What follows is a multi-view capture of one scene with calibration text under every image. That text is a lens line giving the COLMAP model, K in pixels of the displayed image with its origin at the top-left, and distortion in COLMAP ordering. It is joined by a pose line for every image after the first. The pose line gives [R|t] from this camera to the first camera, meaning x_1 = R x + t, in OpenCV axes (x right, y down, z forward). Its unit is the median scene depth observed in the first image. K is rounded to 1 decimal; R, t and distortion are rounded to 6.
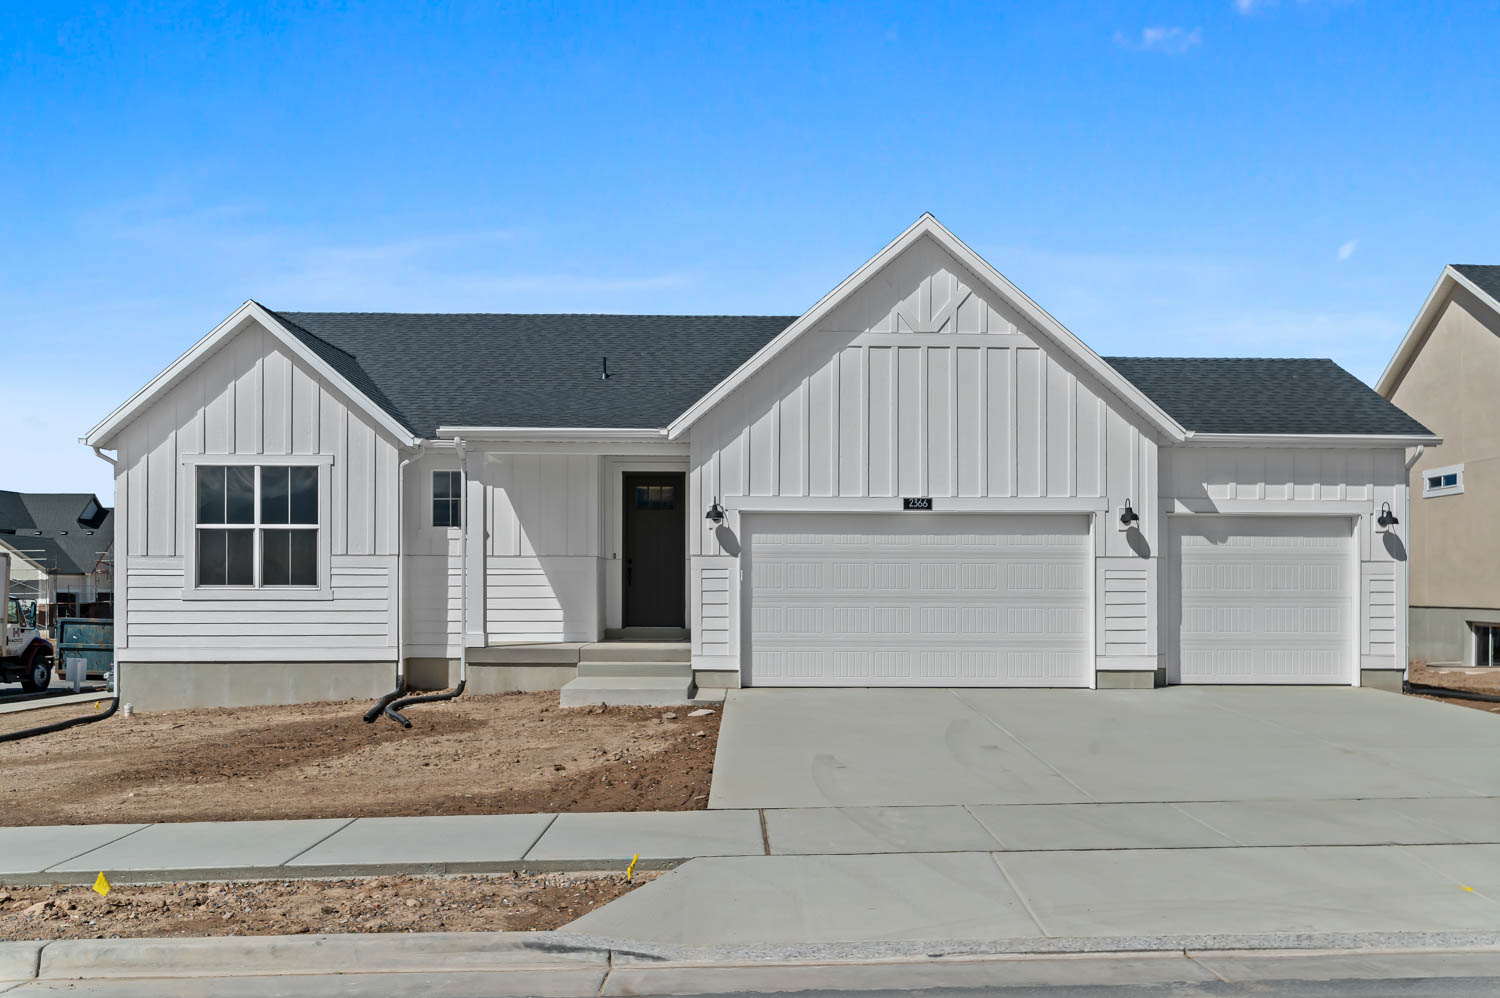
lens RADIAL K [[1256.5, 0, 745.2], [0, 1256.5, 501.9], [0, 0, 1]] dist [0.010178, 0.001606]
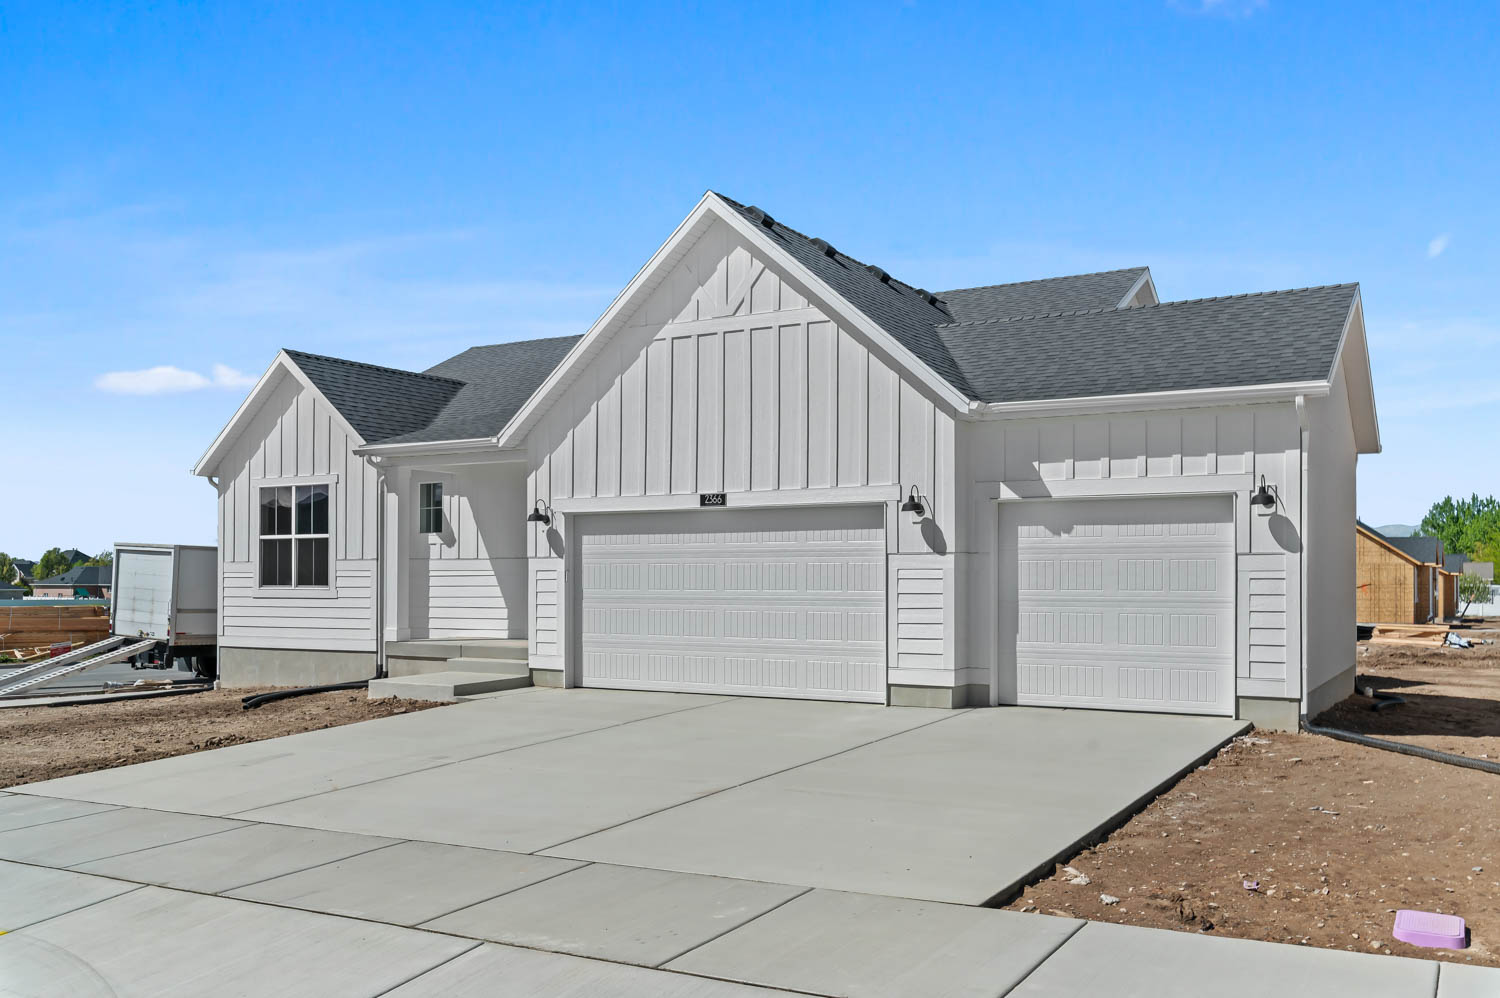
lens RADIAL K [[1256.5, 0, 749.6], [0, 1256.5, 494.9], [0, 0, 1]] dist [0.010178, 0.001606]
pose [[0.859144, -0.037038, -0.510392, 0.624865], [0.037570, 0.999251, -0.009272, 0.007385], [0.510353, -0.011210, 0.859892, 0.197261]]
